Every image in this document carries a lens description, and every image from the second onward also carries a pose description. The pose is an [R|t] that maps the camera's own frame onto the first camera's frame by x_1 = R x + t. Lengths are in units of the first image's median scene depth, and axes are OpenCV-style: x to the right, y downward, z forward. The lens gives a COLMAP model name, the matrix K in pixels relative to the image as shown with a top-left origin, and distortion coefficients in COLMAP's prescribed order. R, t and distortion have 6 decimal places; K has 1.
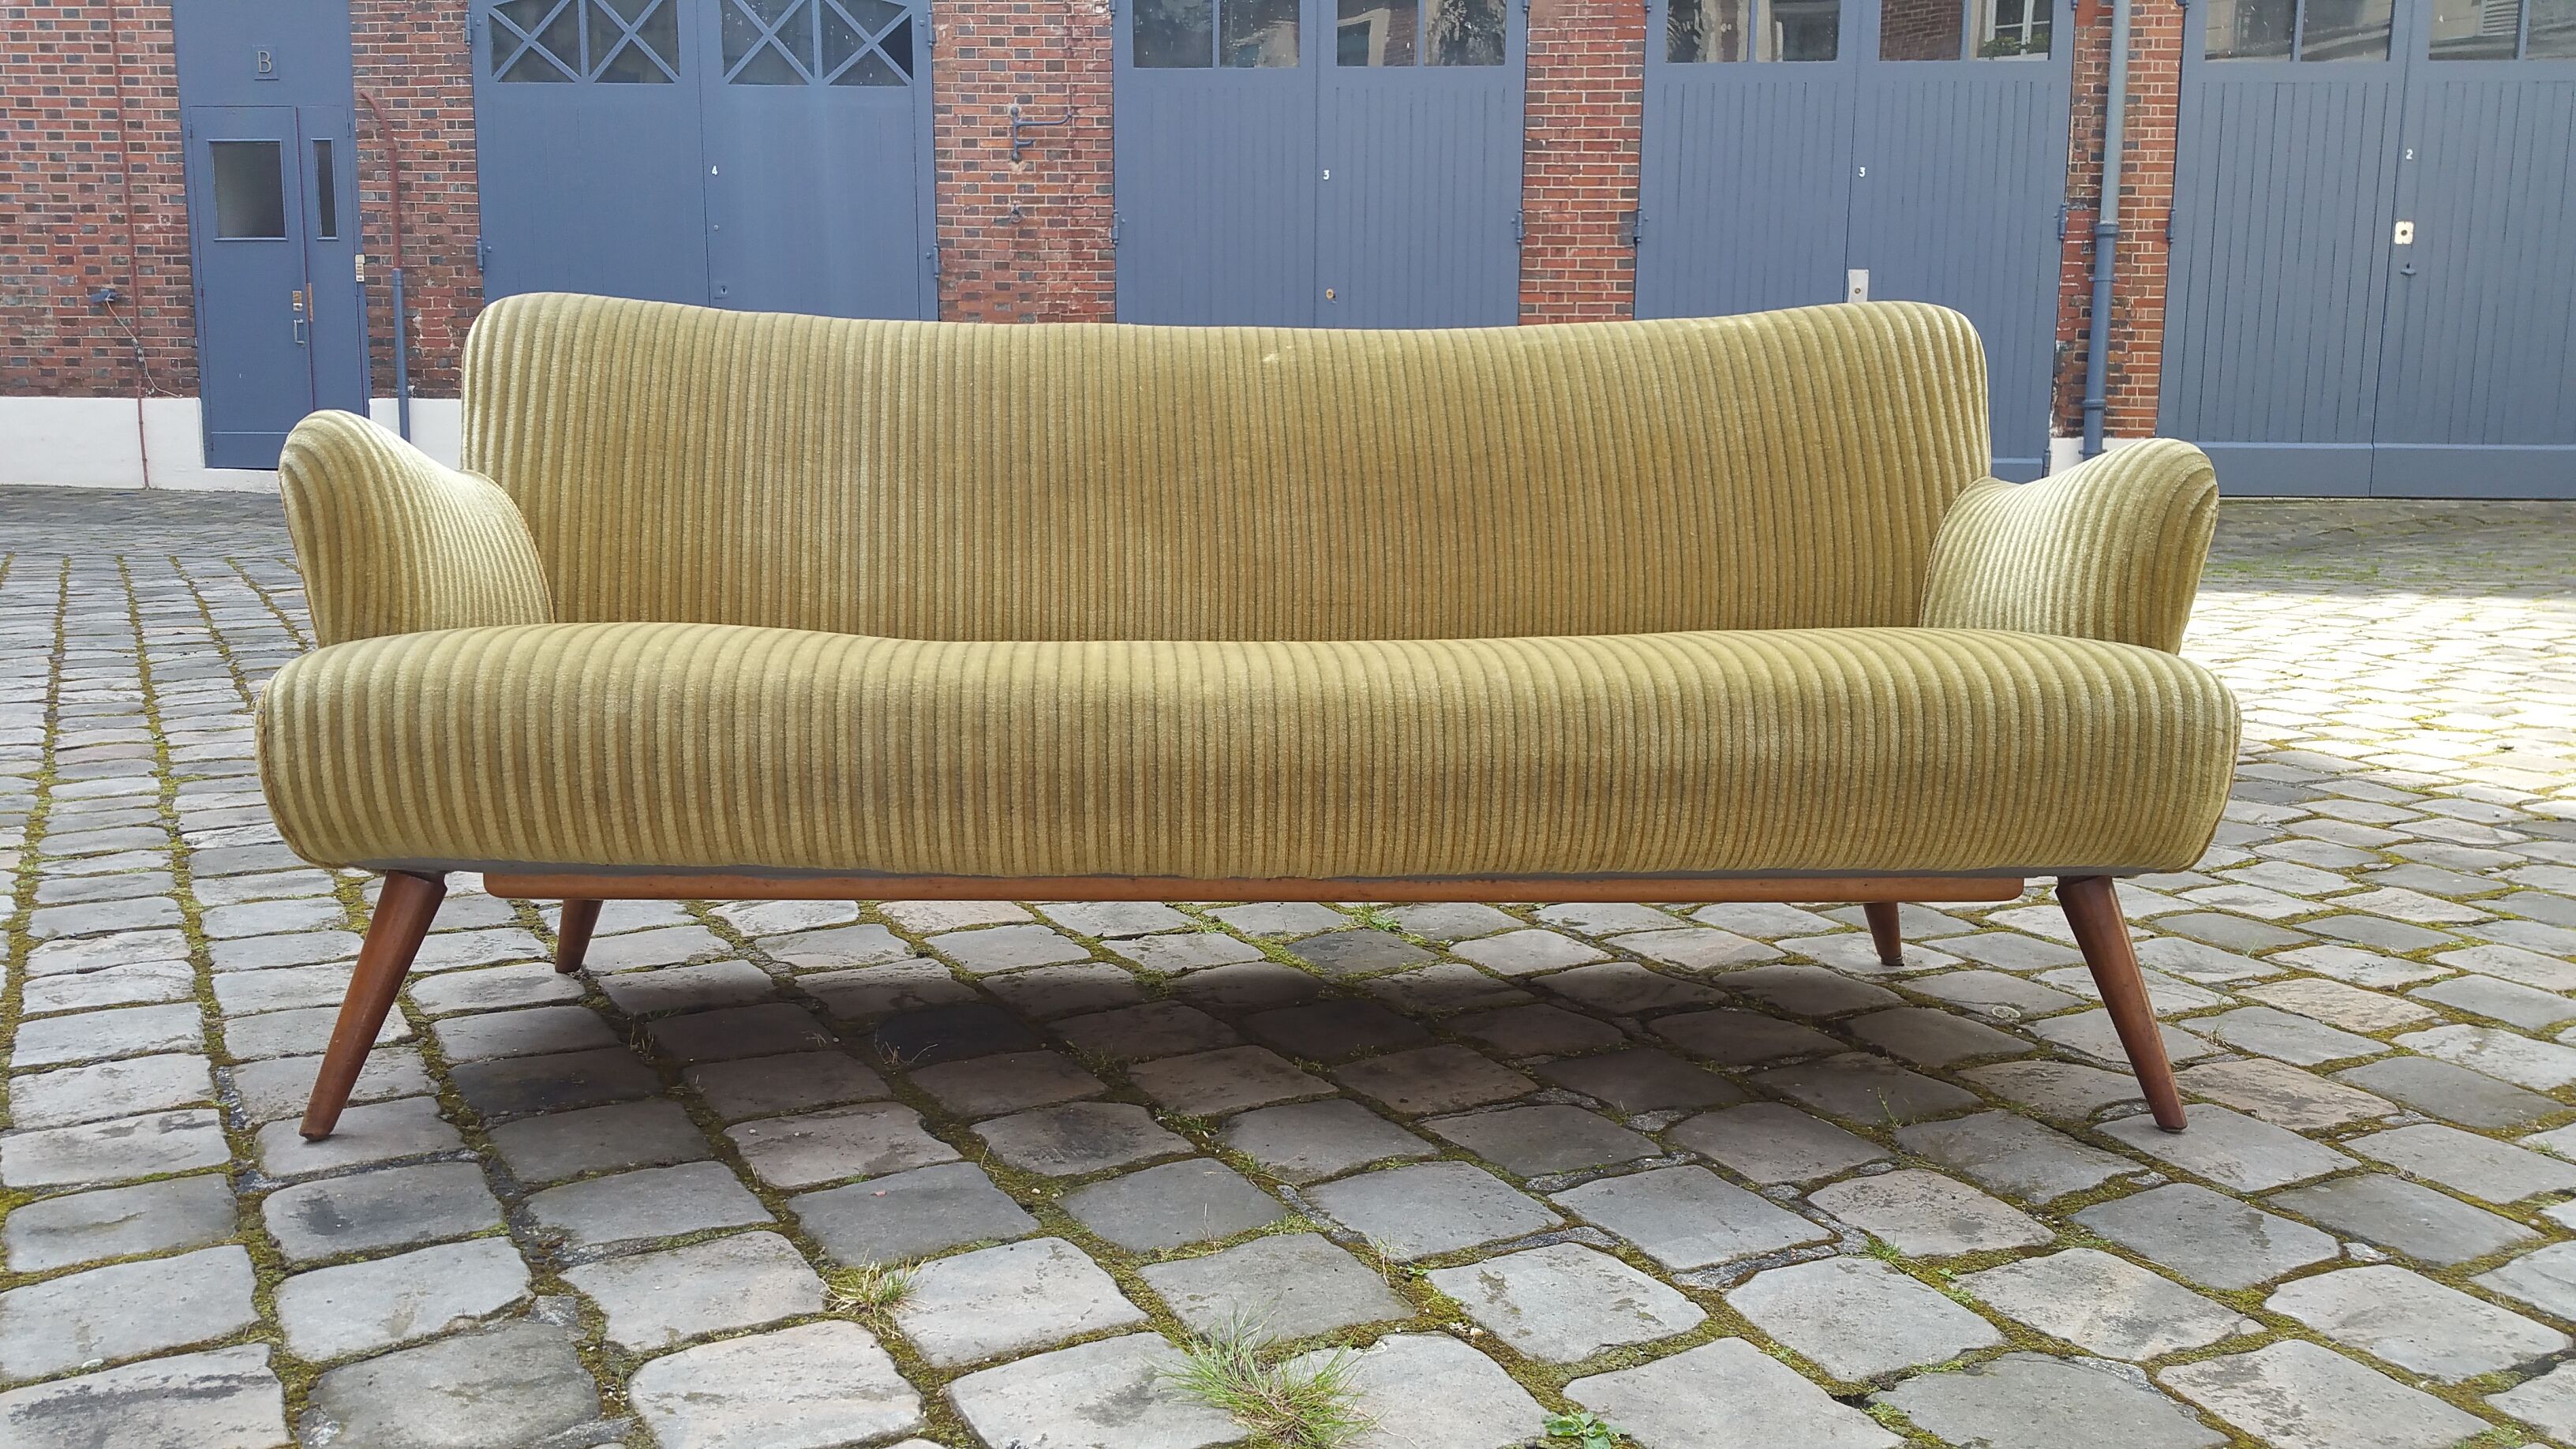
lens RADIAL K [[2035.7, 0, 1248.0], [0, 2035.7, 721.0], [0, 0, 1]] dist [0.109796, -0.212649]
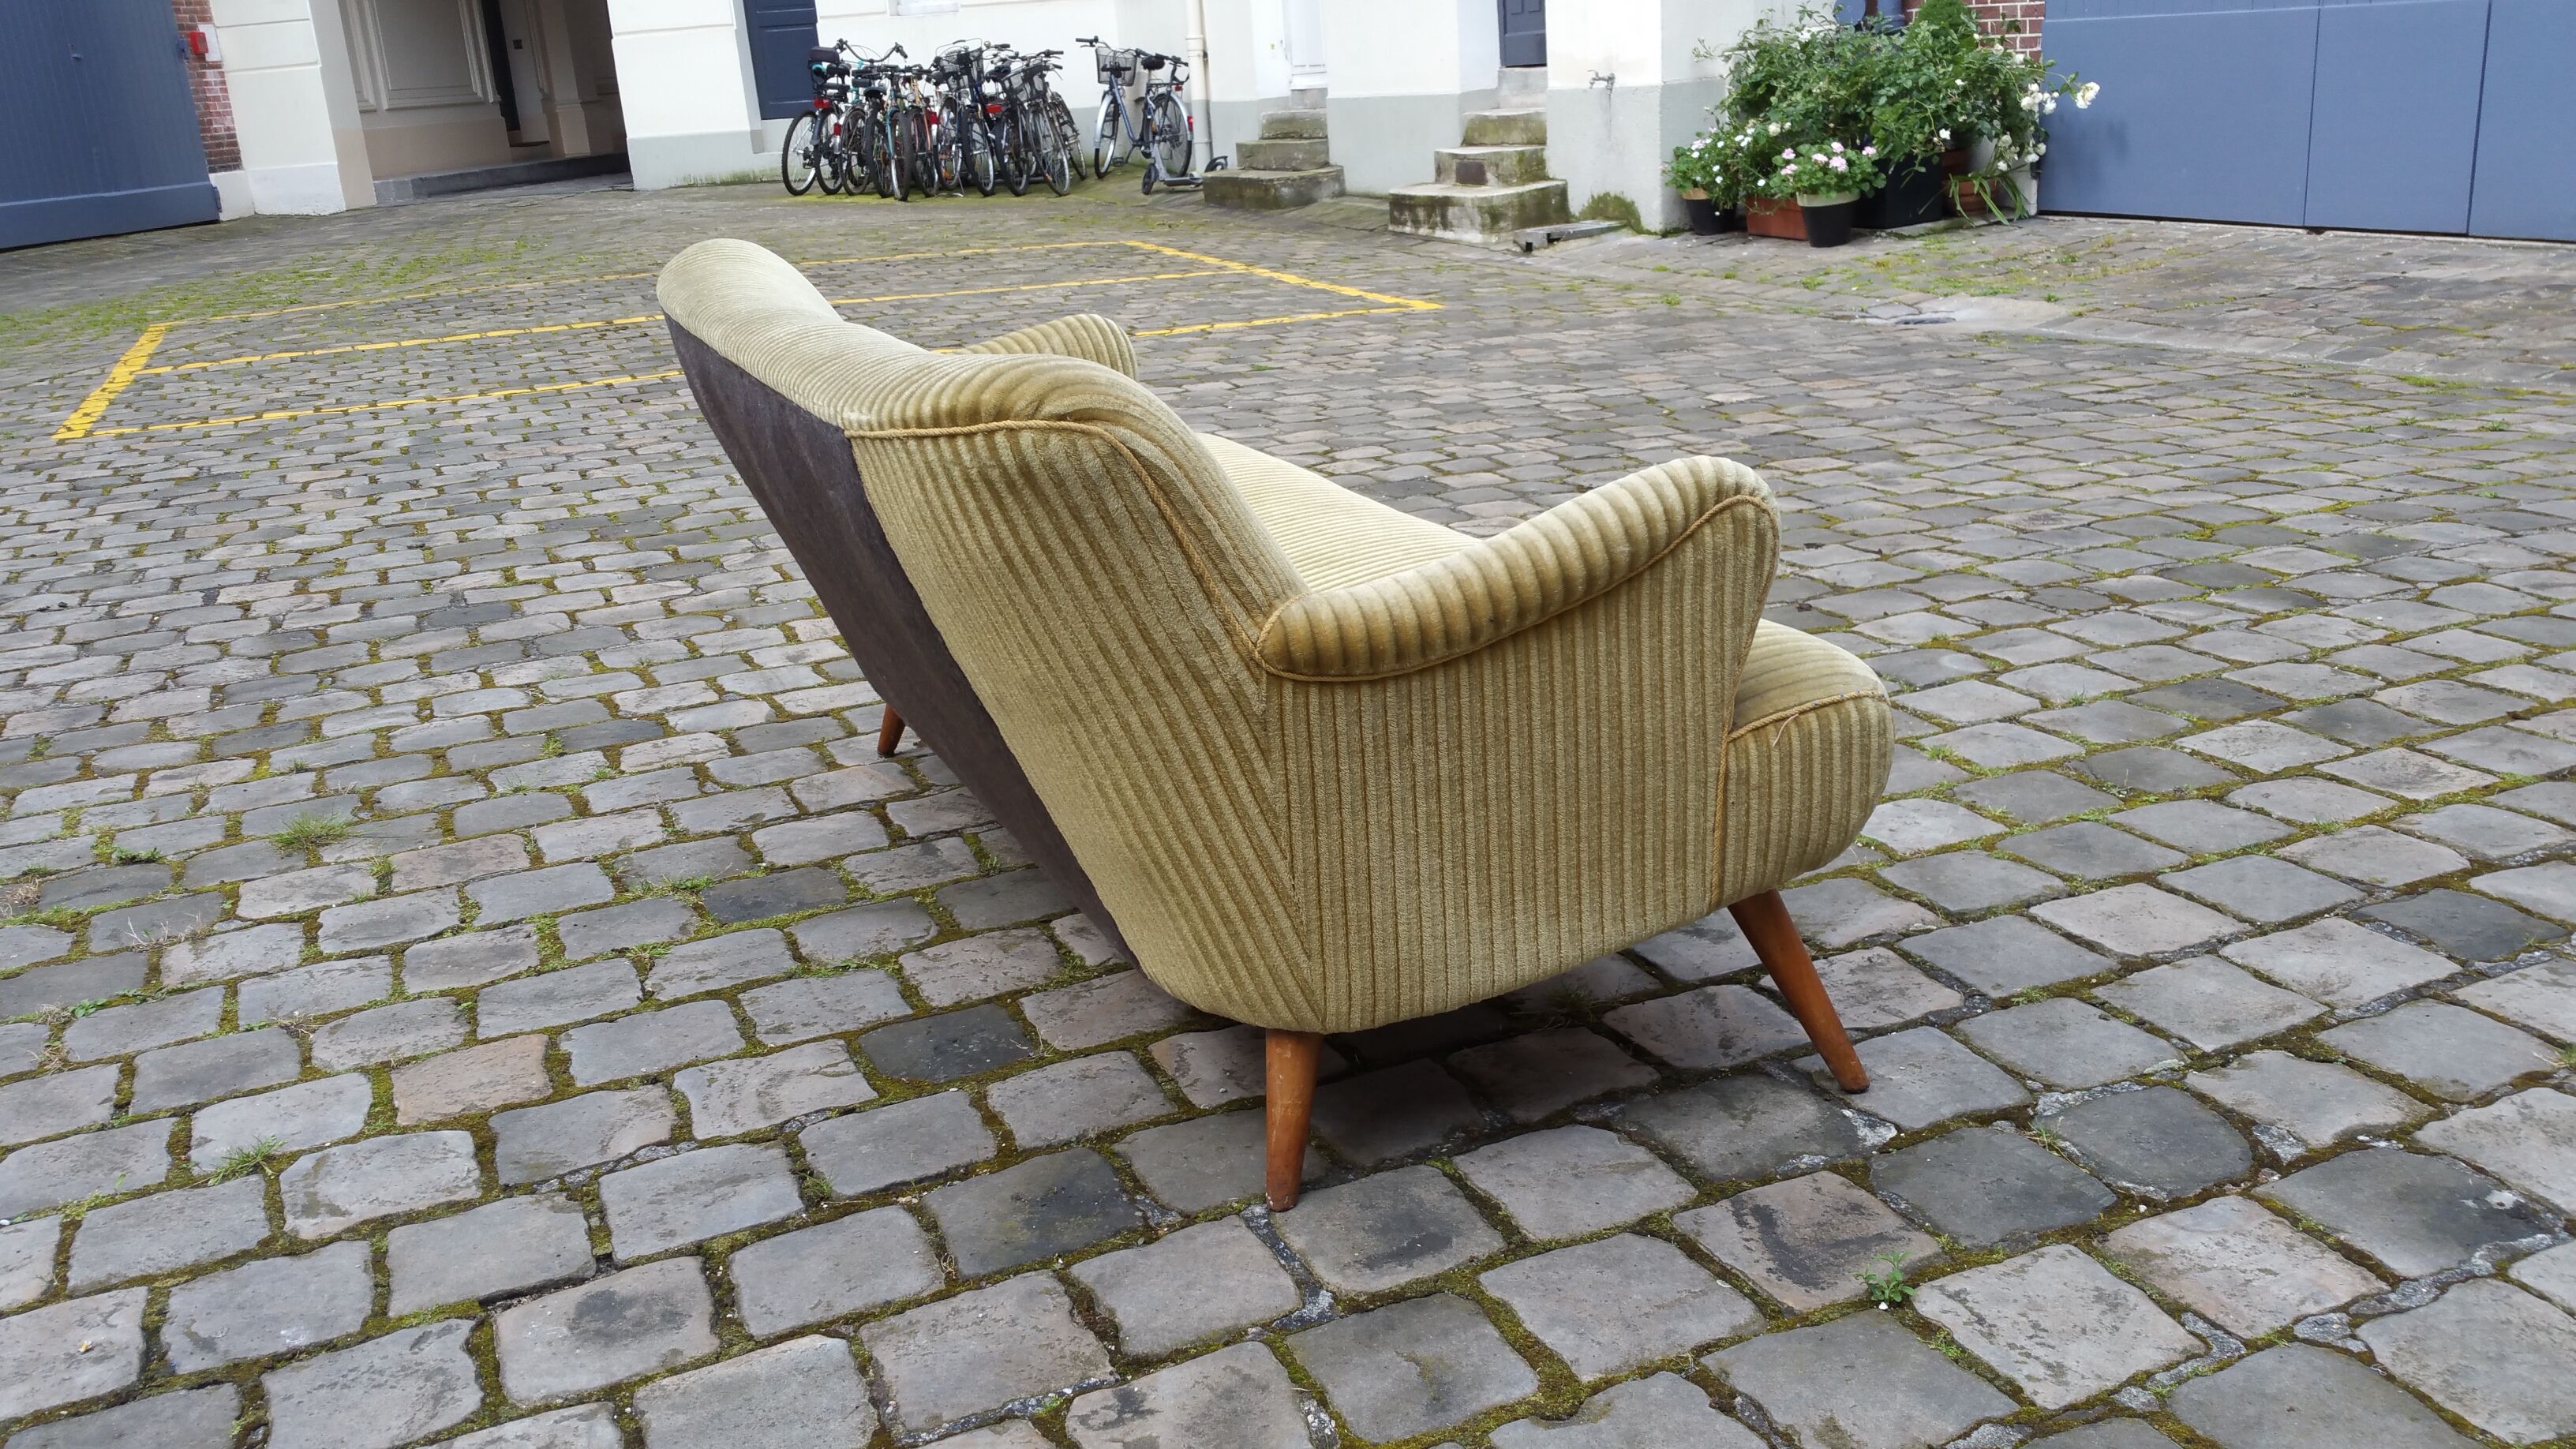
lens RADIAL K [[2109.2, 0, 1273.0], [0, 2109.2, 749.0], [0, 0, 1]] dist [0.106587, -0.241876]
pose [[0.108348, -0.318420, 0.941737, -0.157408], [0.225414, 0.930509, 0.288689, -0.036483], [-0.968219, 0.181002, 0.172596, 0.095274]]
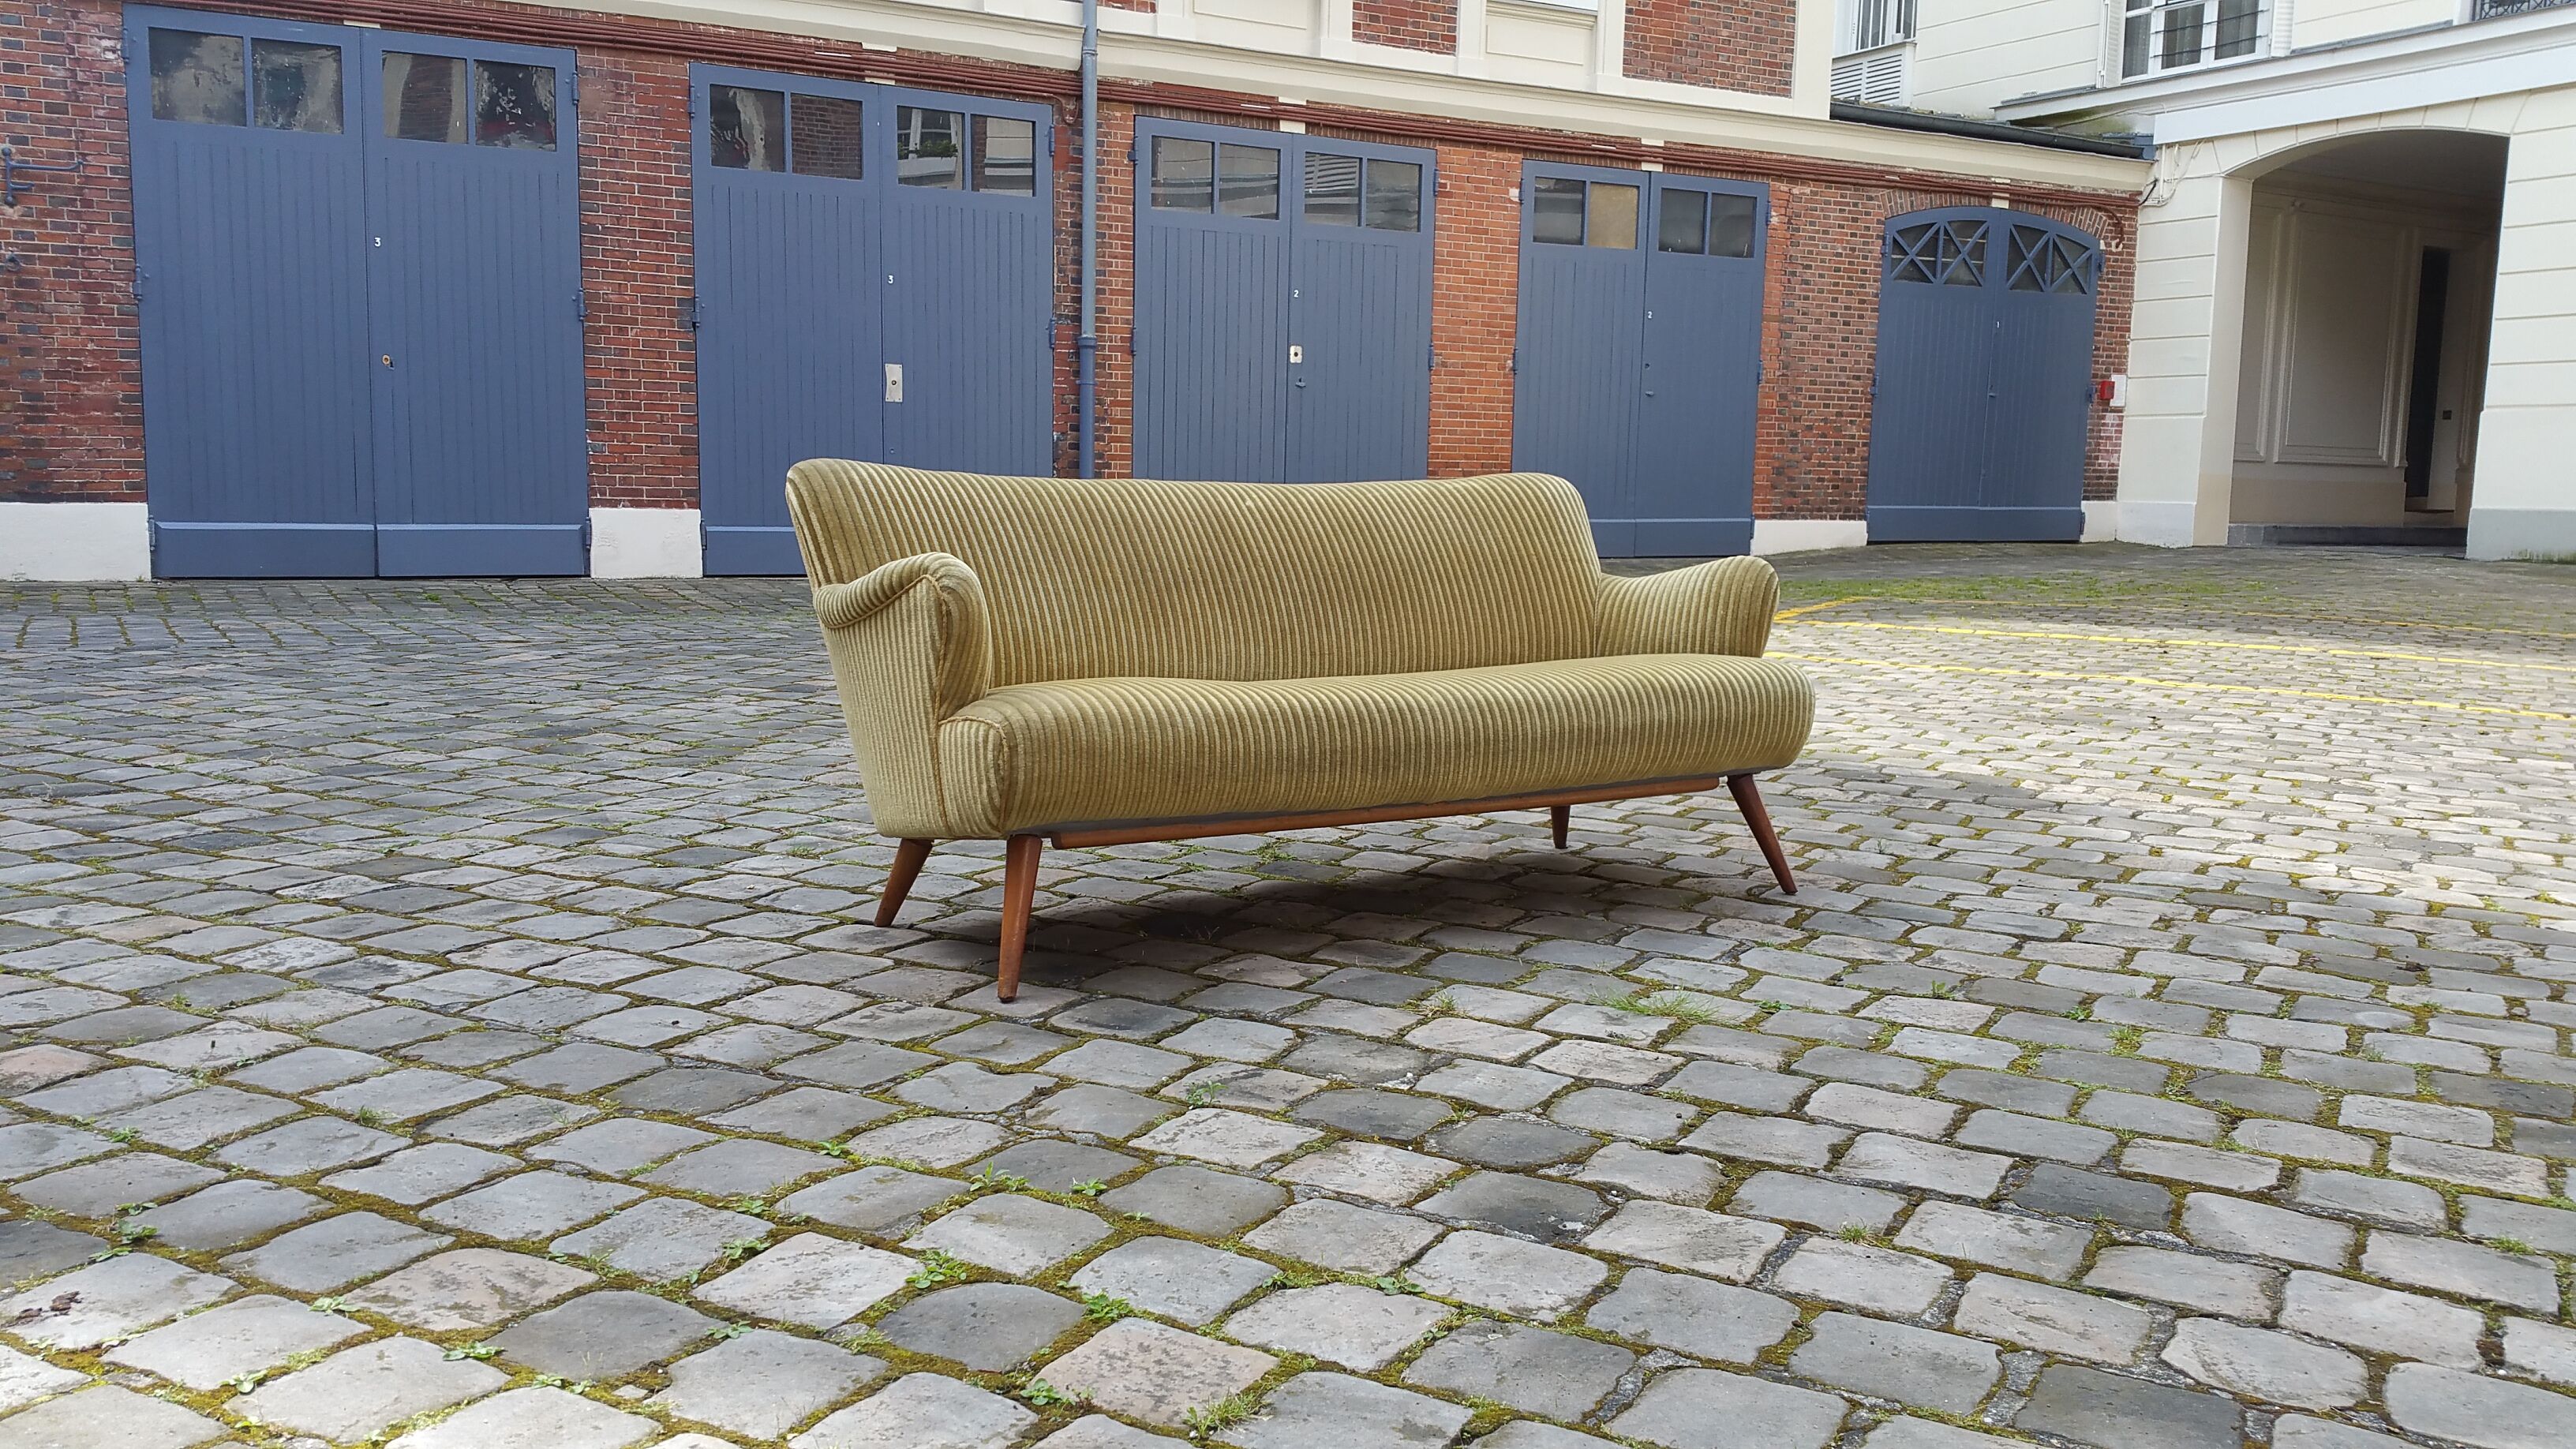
lens RADIAL K [[2035.7, 0, 1248.0], [0, 2035.7, 721.0], [0, 0, 1]] dist [0.109796, -0.212649]
pose [[0.851674, -0.050778, 0.521606, -0.138714], [0.065607, 0.997796, -0.009989, 0.001484], [-0.519949, 0.042728, 0.853128, -0.059355]]
